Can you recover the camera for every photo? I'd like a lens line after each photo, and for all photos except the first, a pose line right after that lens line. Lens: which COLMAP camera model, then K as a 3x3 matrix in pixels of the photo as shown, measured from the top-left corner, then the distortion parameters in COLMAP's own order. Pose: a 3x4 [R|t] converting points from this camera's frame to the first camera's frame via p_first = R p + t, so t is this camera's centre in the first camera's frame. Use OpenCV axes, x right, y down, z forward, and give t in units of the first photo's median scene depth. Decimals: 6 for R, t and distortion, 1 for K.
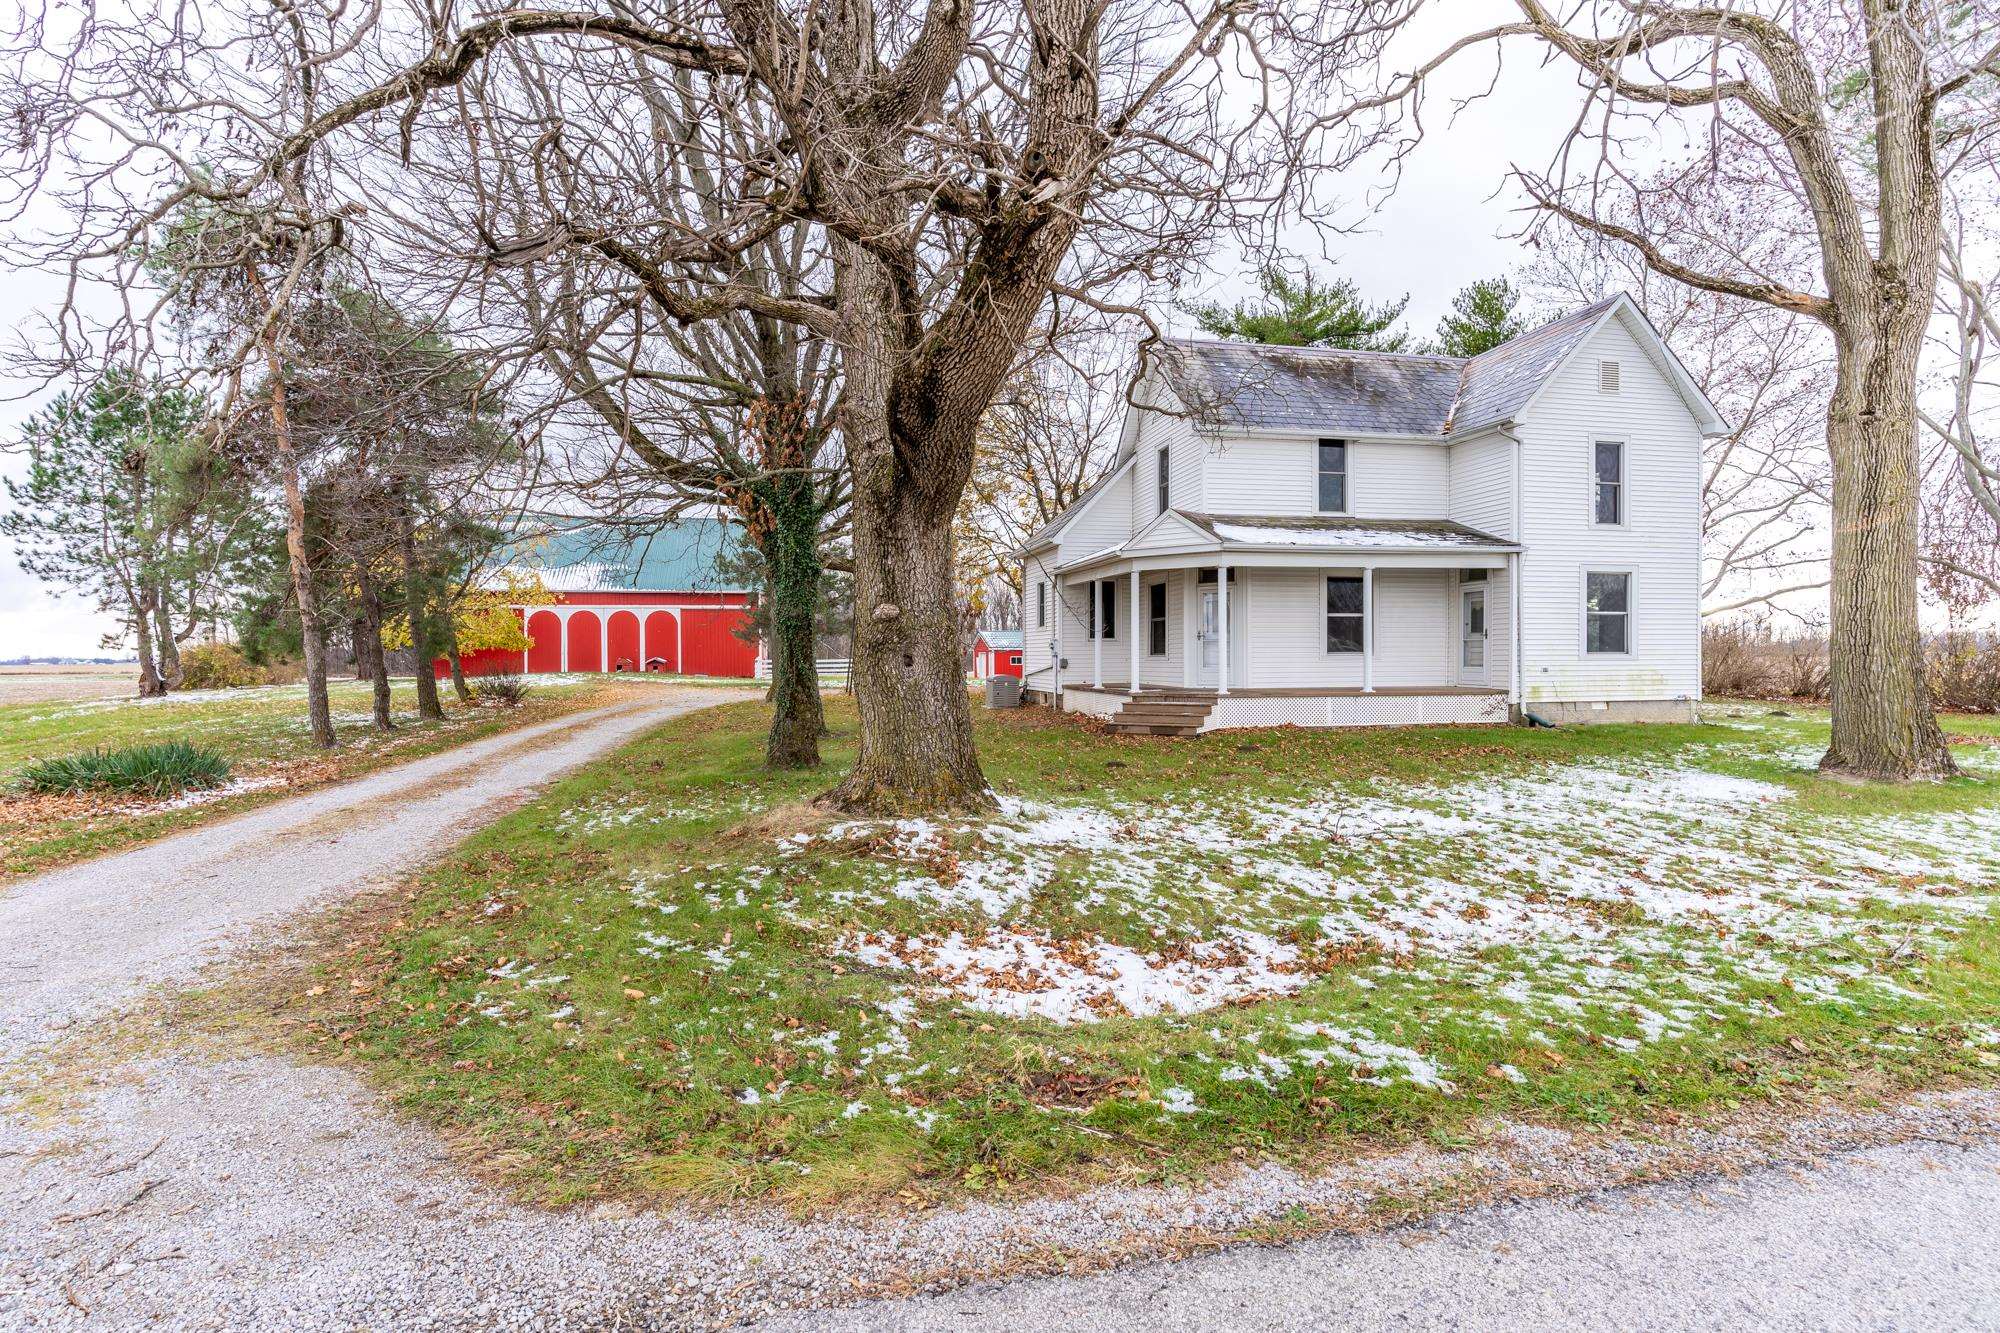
lens RADIAL K [[952.7, 0, 1001.3], [0, 952.7, 668.1], [0, 0, 1]] dist [-0.002034, -0.000604]
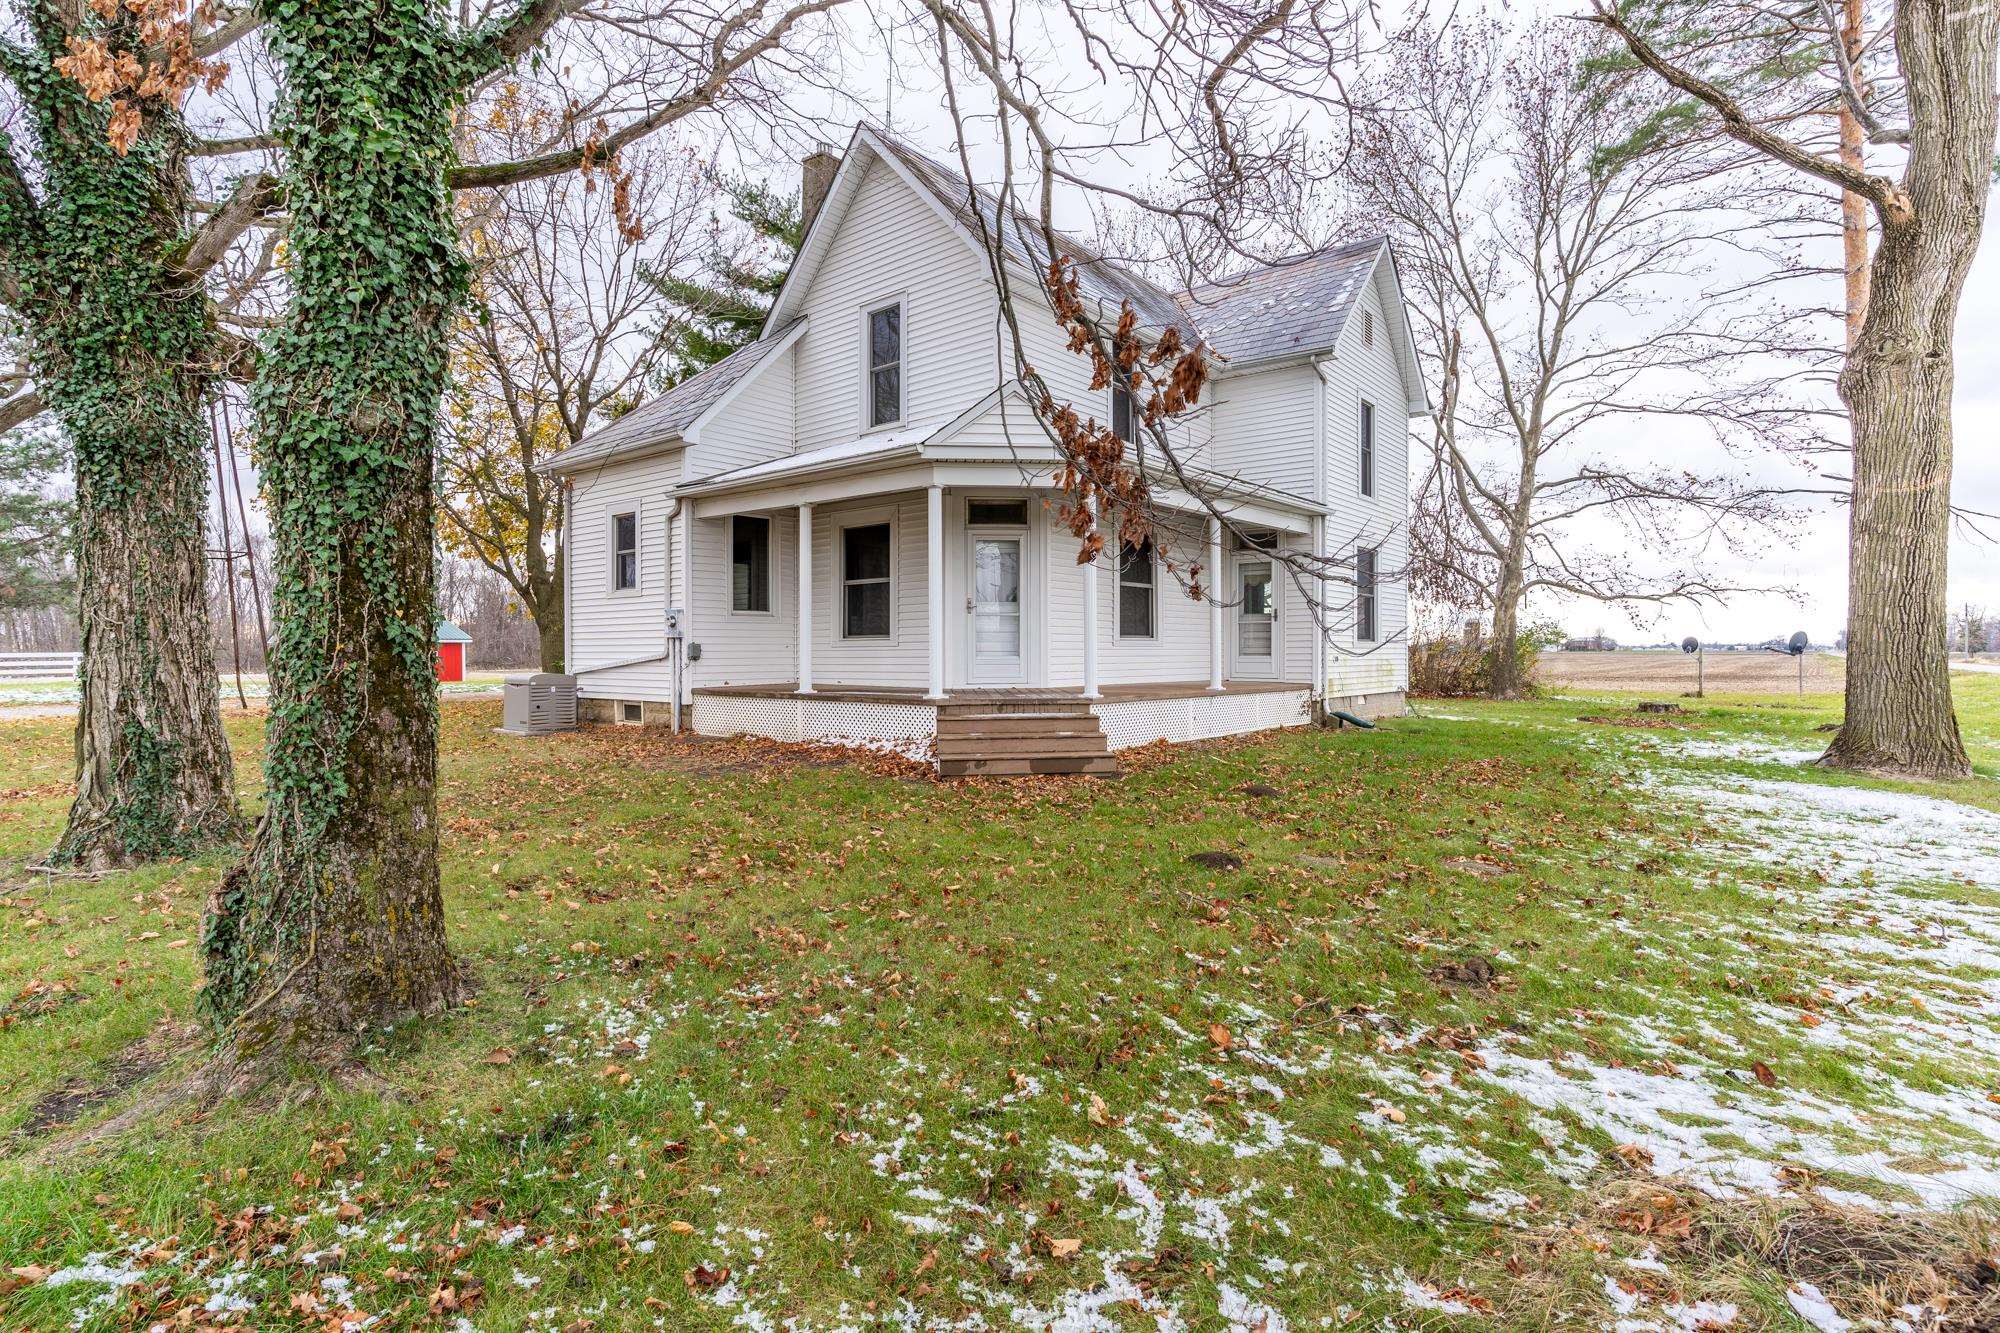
lens RADIAL K [[952.7, 0, 996.6], [0, 952.7, 655.8], [0, 0, 1]] dist [-0.002034, -0.000604]
pose [[0.784448, 0.002454, 0.620190, -0.163586], [0.005541, 0.999925, -0.010965, 0.005676], [-0.620170, 0.012038, 0.784375, 0.476159]]
